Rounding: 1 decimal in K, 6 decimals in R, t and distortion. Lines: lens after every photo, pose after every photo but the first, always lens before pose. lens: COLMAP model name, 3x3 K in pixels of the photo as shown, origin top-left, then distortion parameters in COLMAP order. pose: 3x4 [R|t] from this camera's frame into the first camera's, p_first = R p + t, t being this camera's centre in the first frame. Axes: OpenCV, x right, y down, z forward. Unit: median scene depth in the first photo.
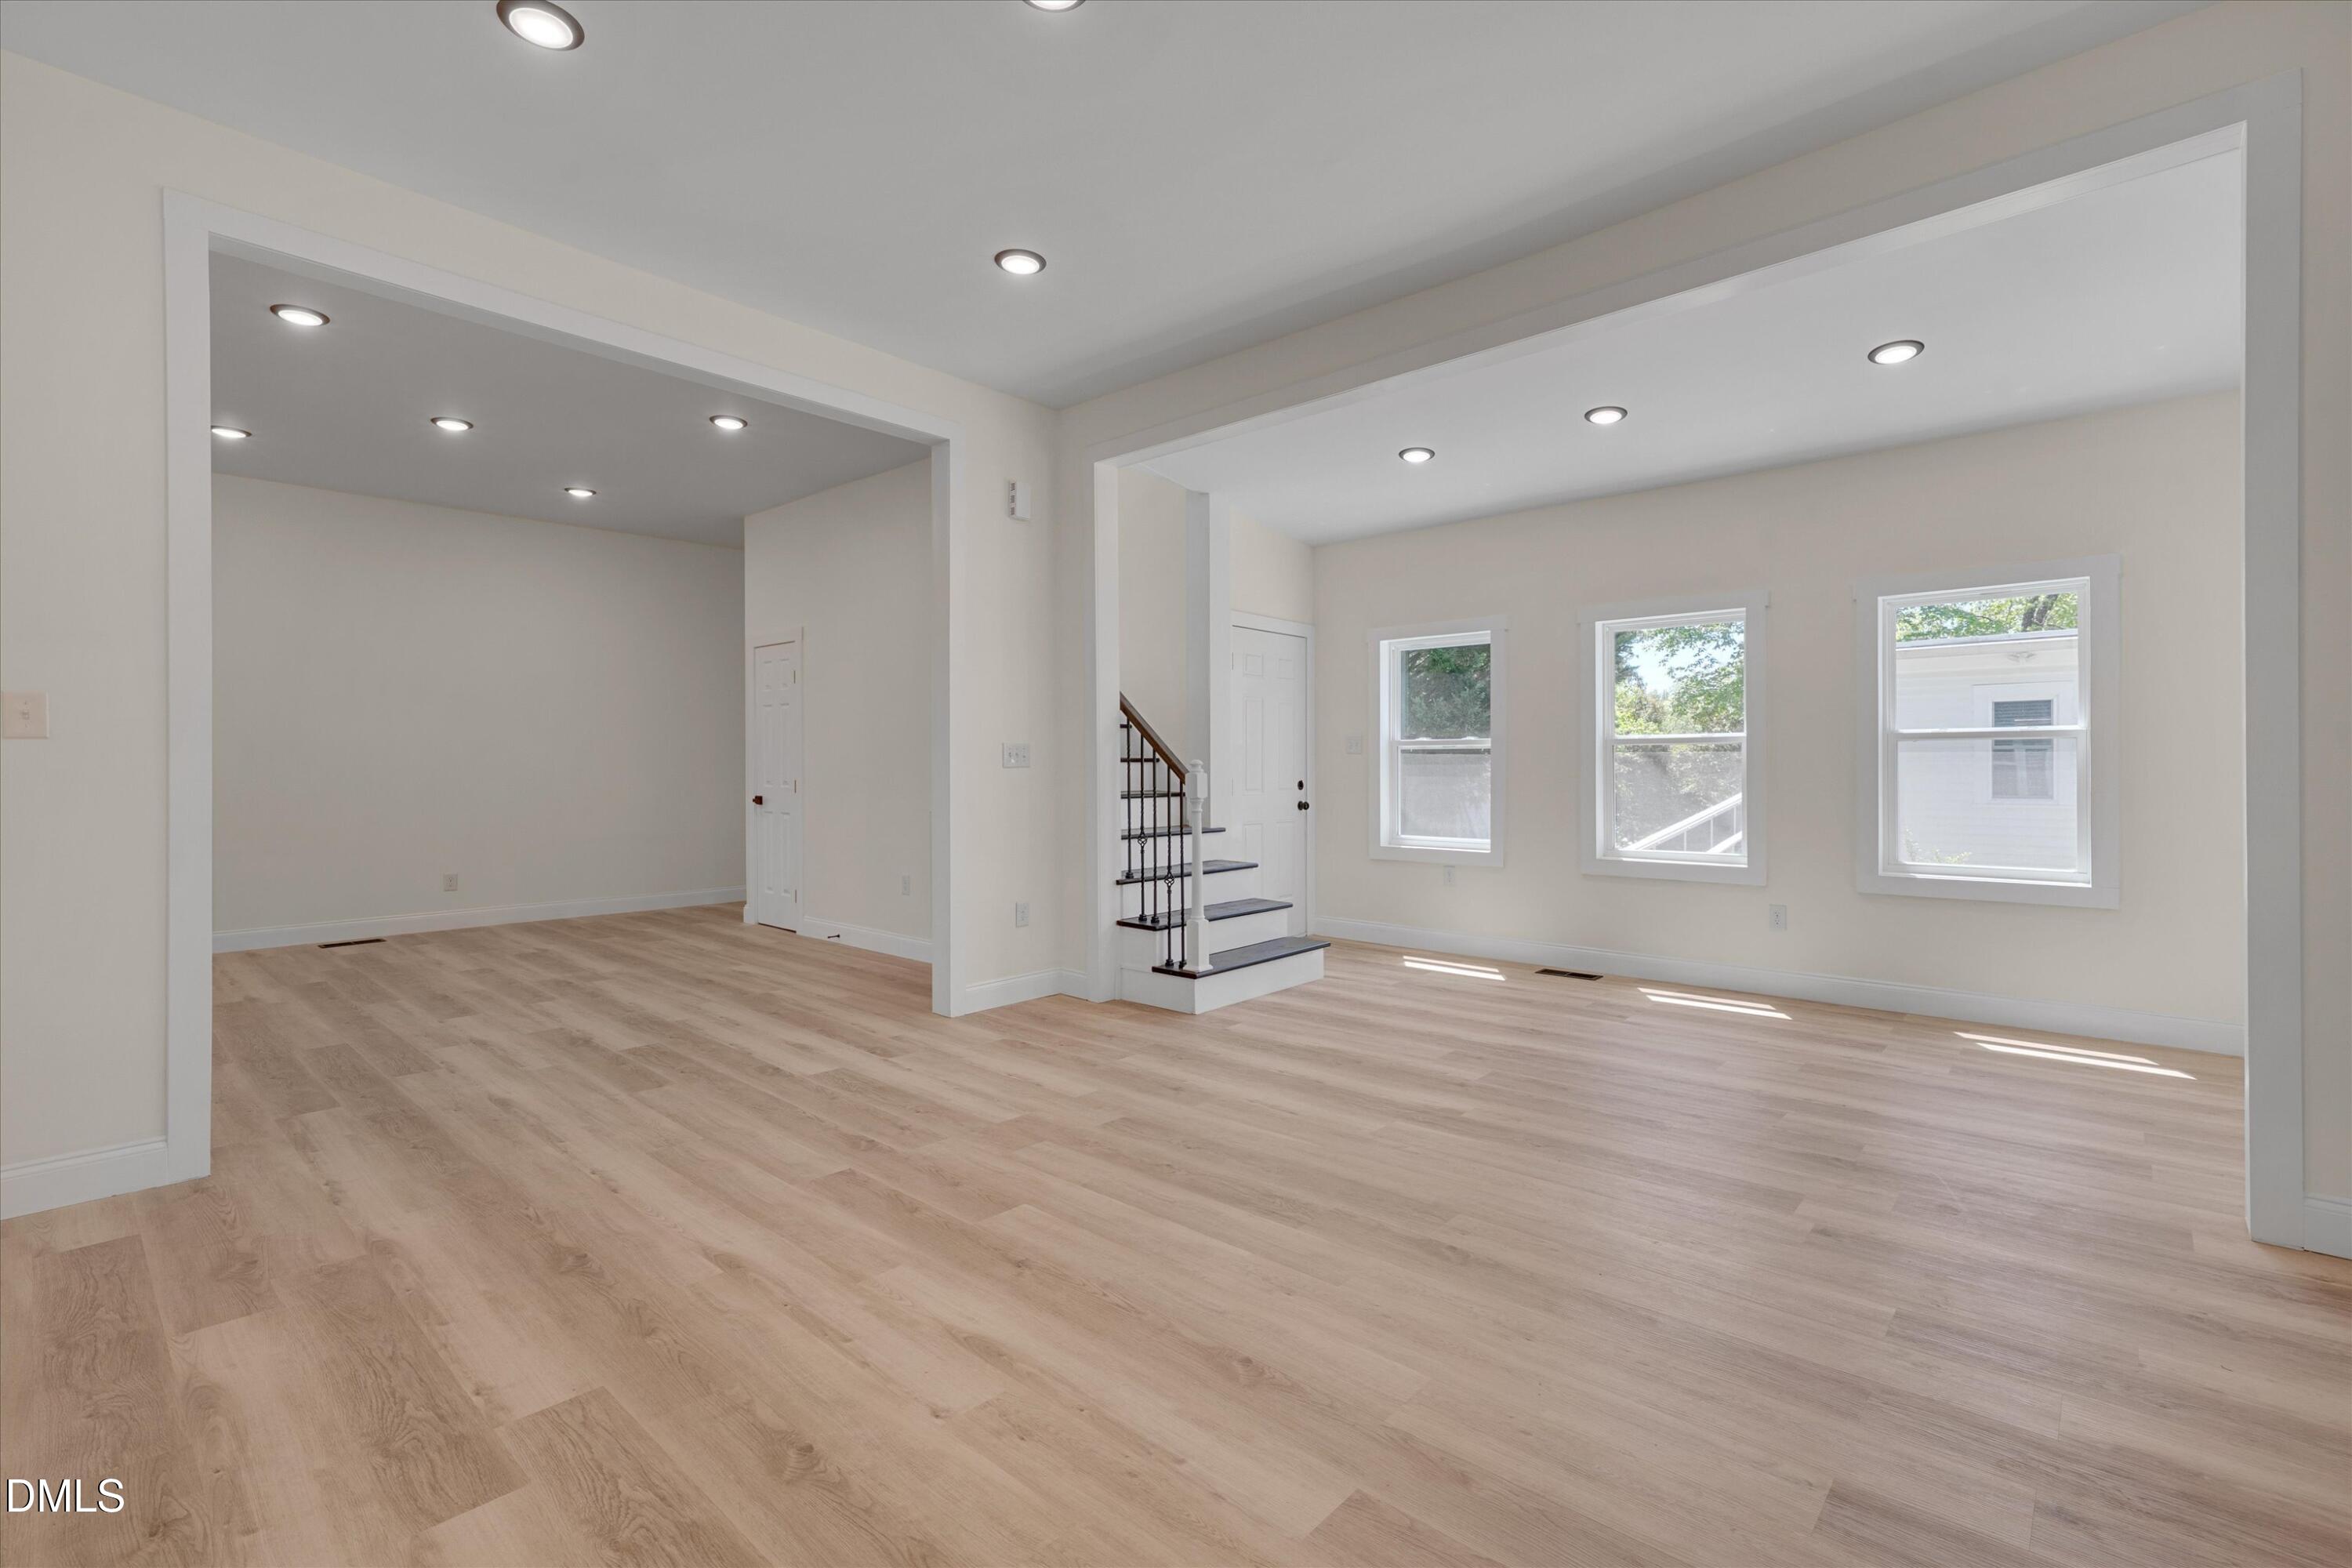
lens RADIAL K [[1058.6, 0, 1183.5], [0, 1058.6, 758.8], [0, 0, 1]] dist [-0.007093, 0.004478]
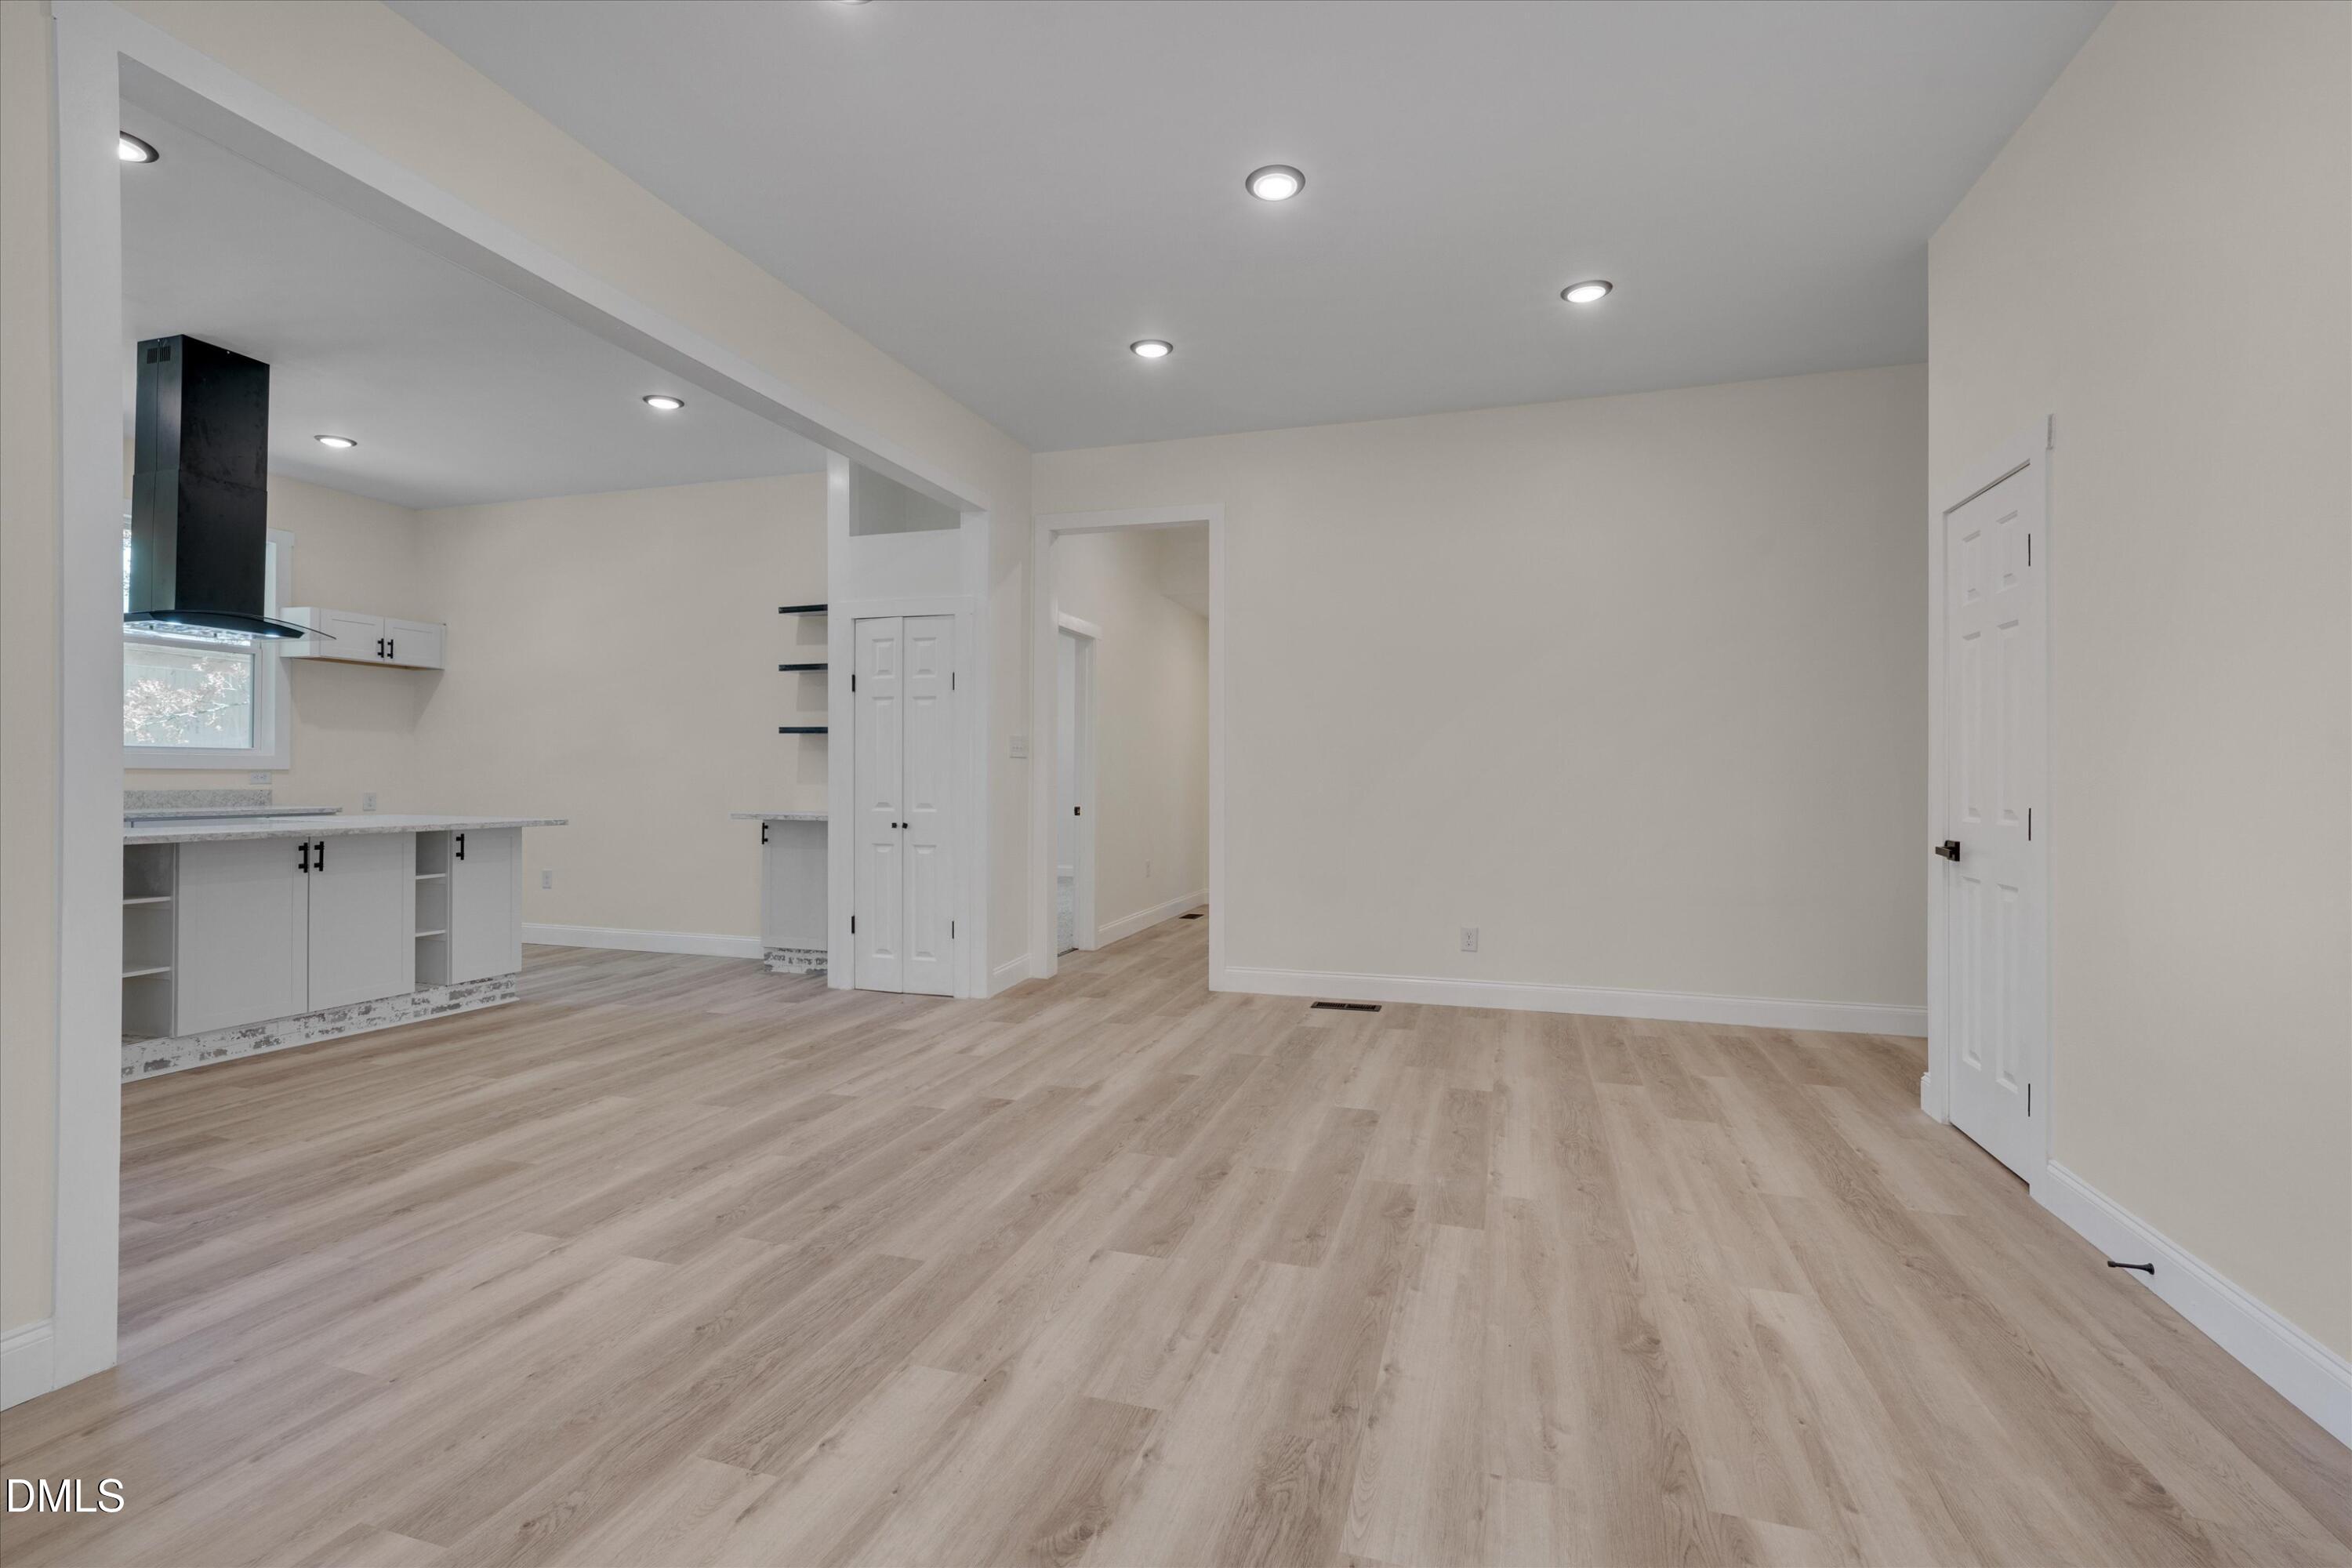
lens RADIAL K [[1040.9, 0, 1176.0], [0, 1040.9, 784.0], [0, 0, 1]] dist [-0.004251, 0.000138]
pose [[0.414382, 0.006004, -0.910083, -0.280107], [0.000771, 0.999976, 0.006948, 0.015730], [0.910103, -0.003581, 0.414367, 1.048967]]
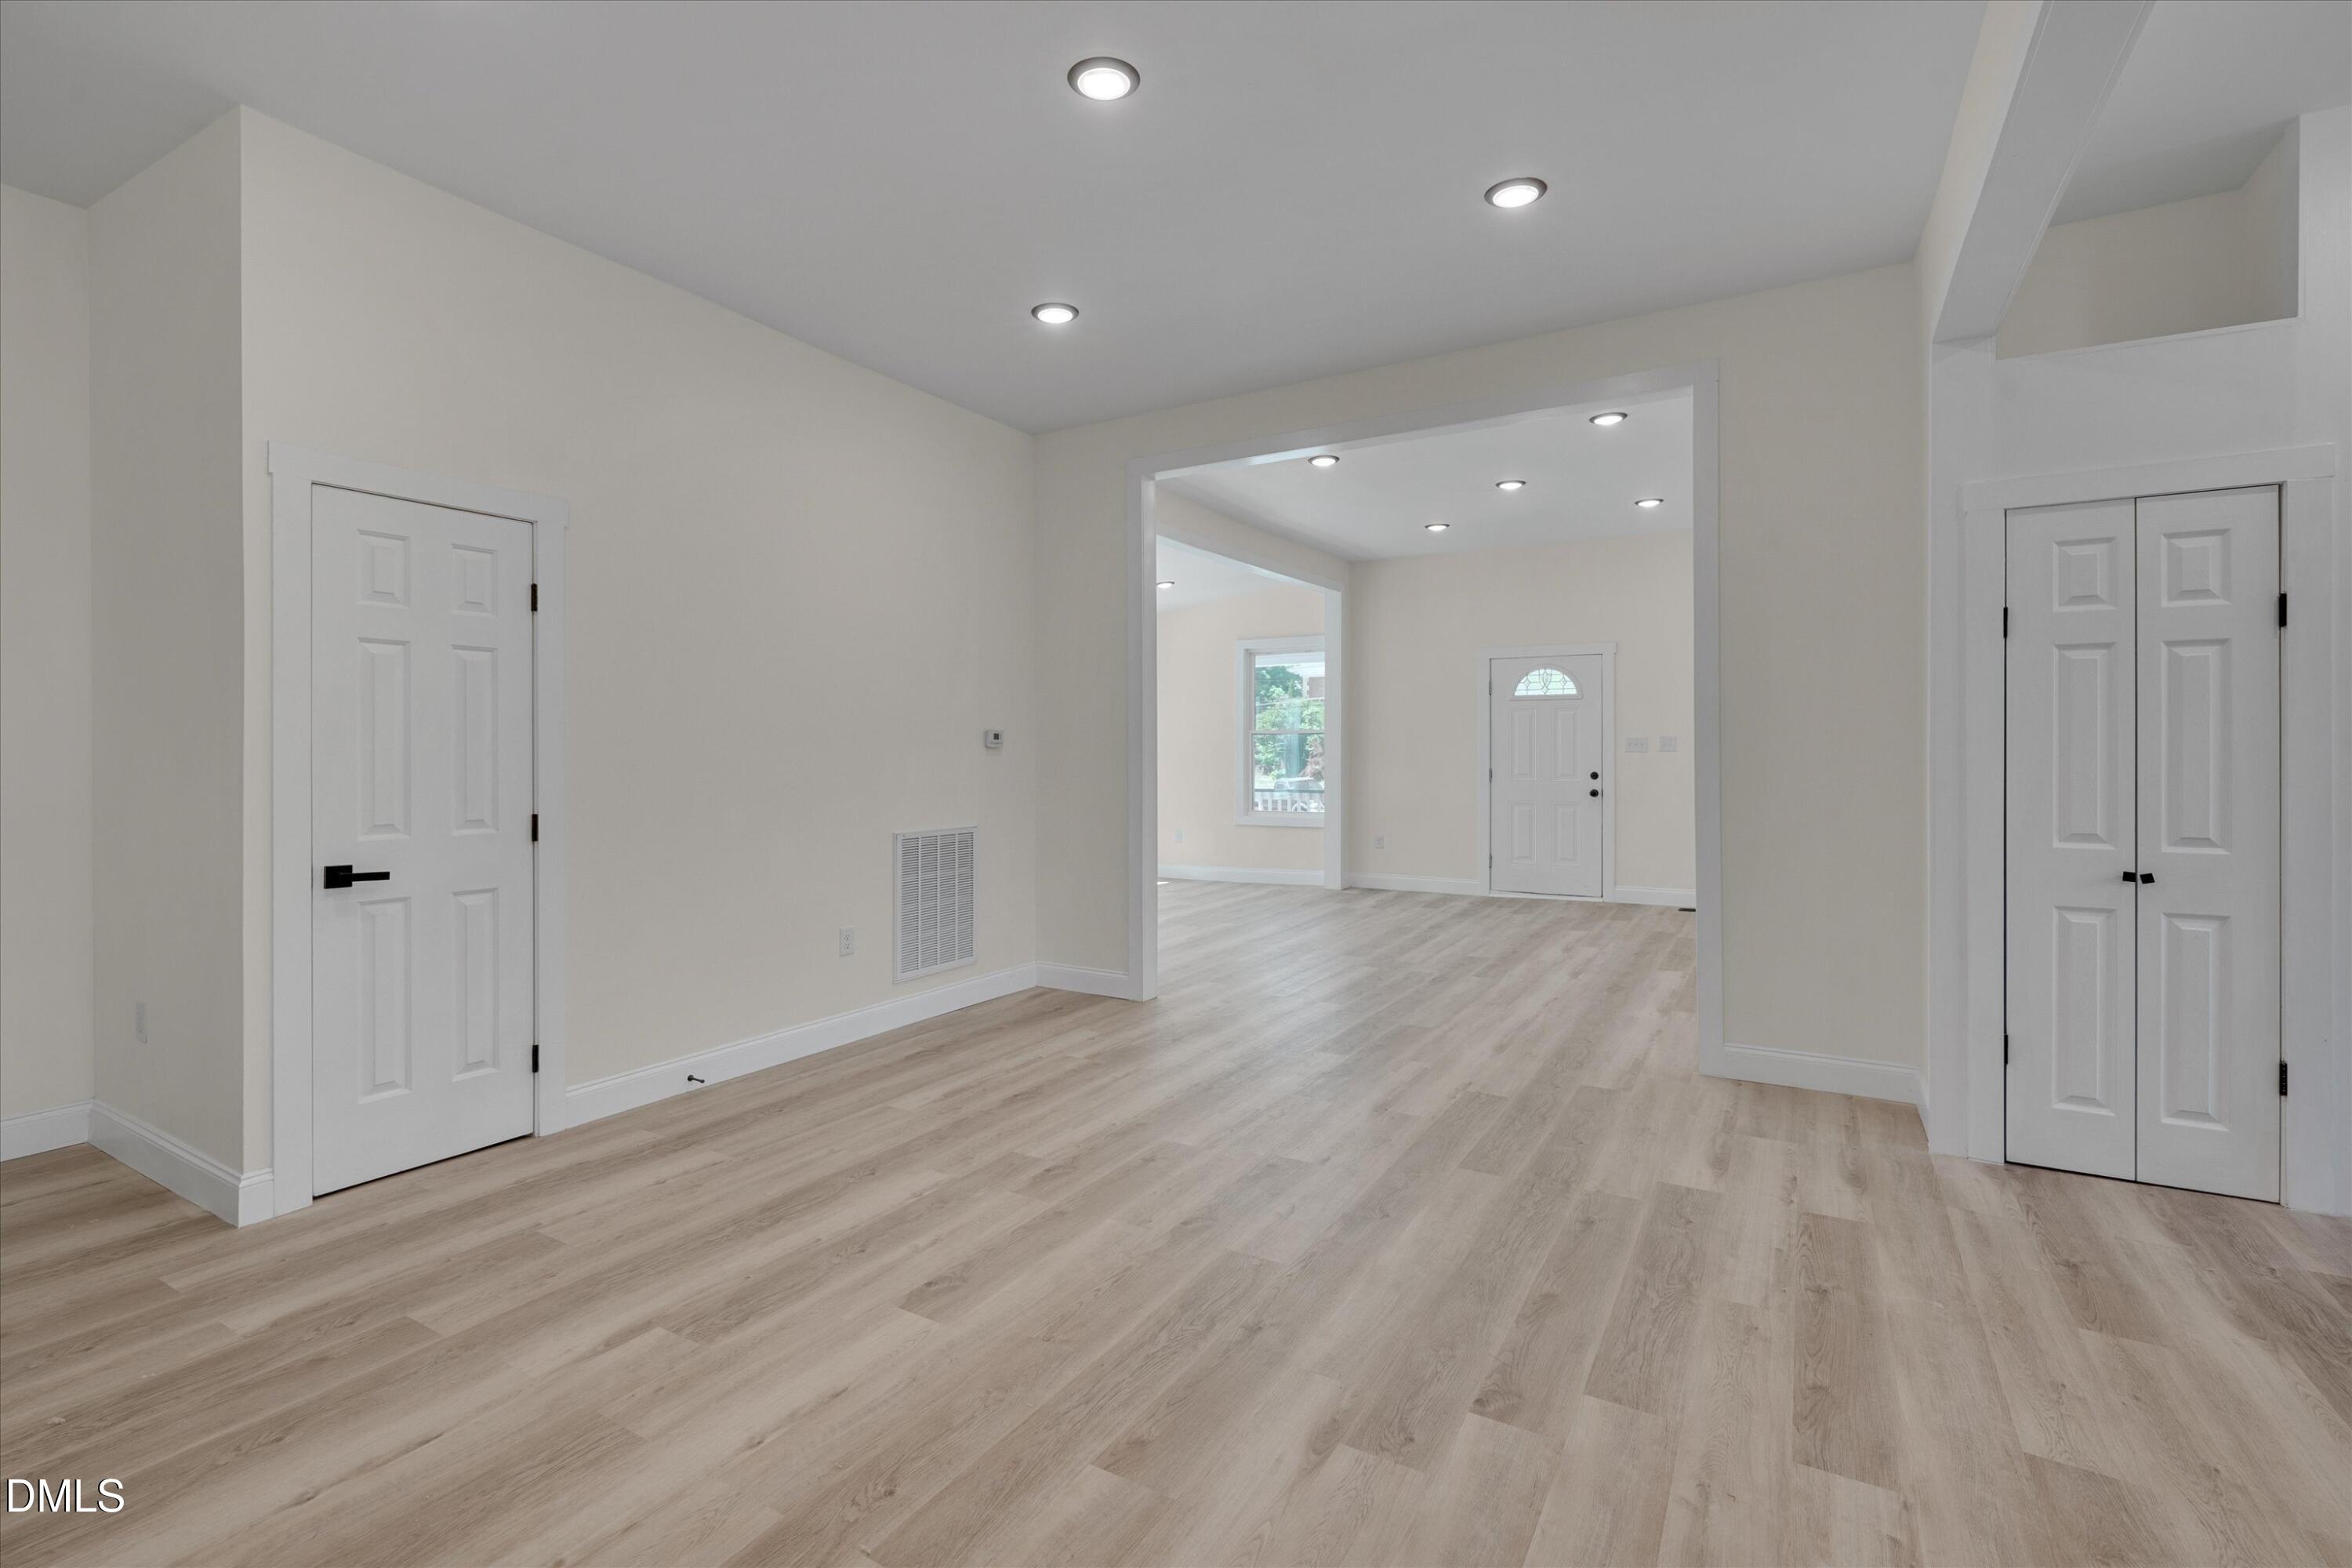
lens RADIAL K [[1058.6, 0, 1183.5], [0, 1058.6, 758.8], [0, 0, 1]] dist [-0.007093, 0.004478]
pose [[-0.208968, -0.003356, 0.977917, -1.713693], [-0.002798, 0.999992, 0.002834, -0.012548], [-0.977918, -0.002144, -0.208976, 1.567186]]
